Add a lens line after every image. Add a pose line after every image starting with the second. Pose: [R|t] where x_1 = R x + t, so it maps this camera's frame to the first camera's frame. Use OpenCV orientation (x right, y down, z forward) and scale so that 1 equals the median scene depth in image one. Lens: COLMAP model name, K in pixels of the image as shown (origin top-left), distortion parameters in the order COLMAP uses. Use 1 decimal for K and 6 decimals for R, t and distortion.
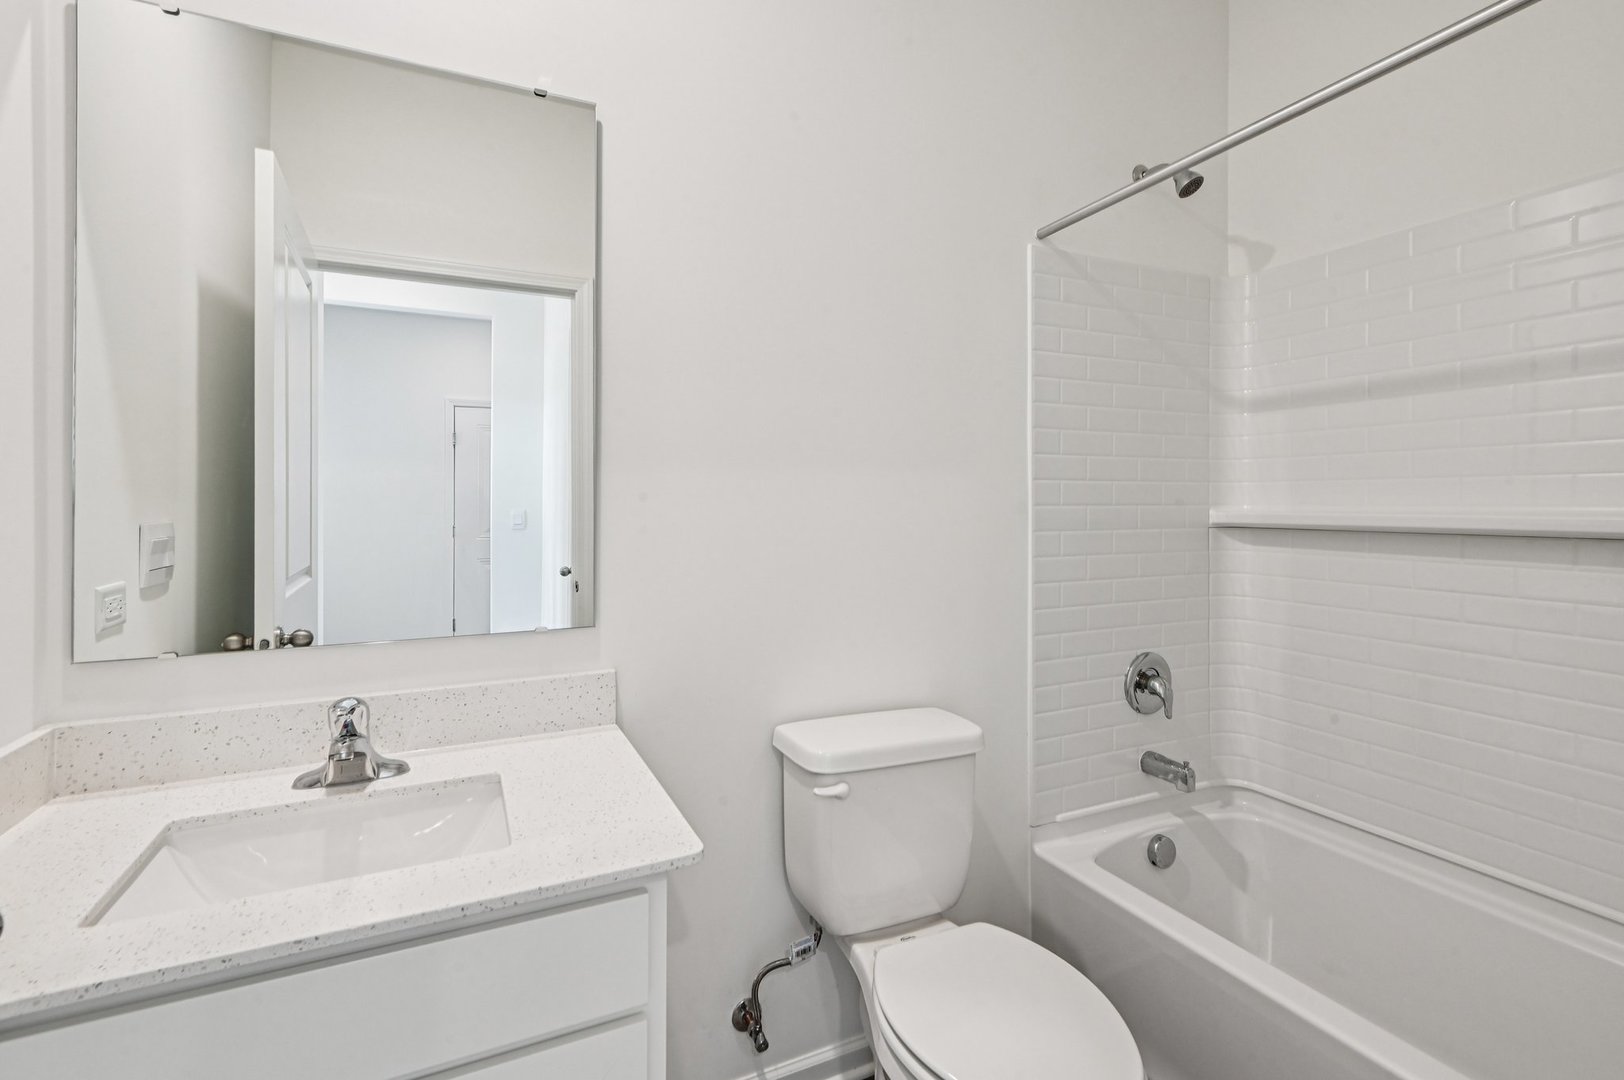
lens RADIAL K [[738.7, 0, 811.8], [0, 738.7, 502.6], [0, 0, 1]] dist [0.001155, 0.000286]
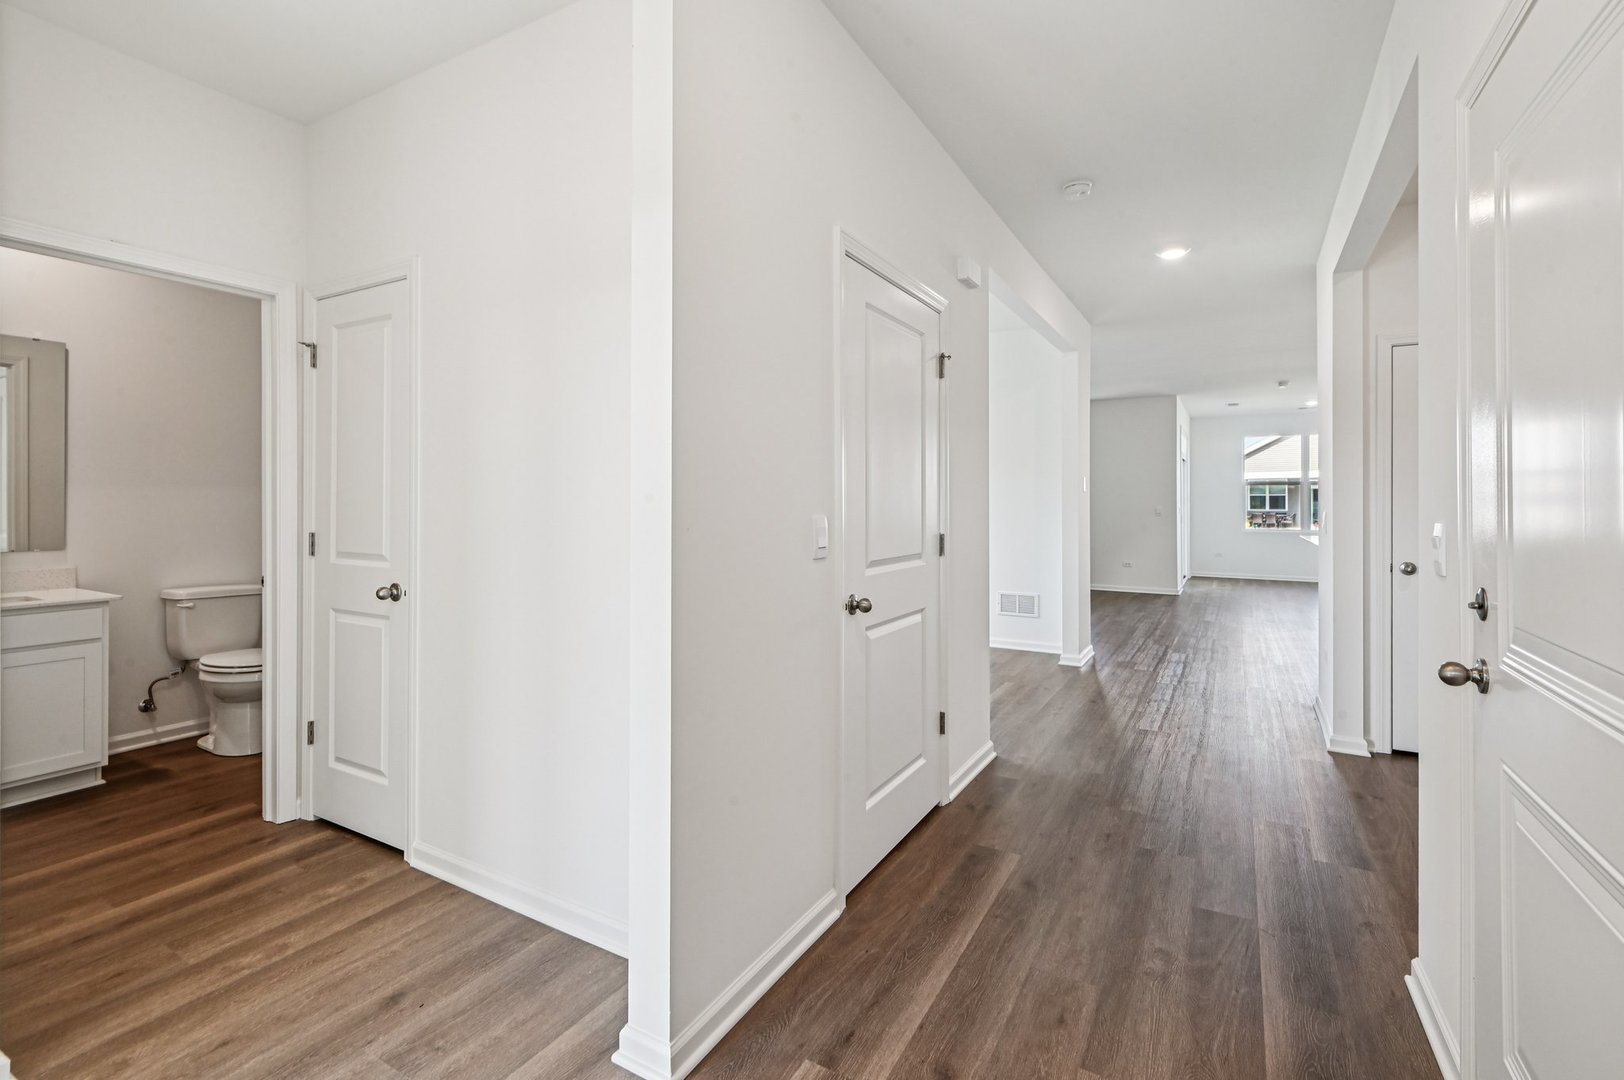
lens RADIAL K [[738.7, 0, 811.8], [0, 738.7, 502.6], [0, 0, 1]] dist [0.001155, 0.000286]
pose [[0.821283, 0.000572, 0.570521, 0.360983], [-0.001778, 0.999997, 0.001557, 0.000711], [-0.570518, -0.002293, 0.821282, -2.530563]]
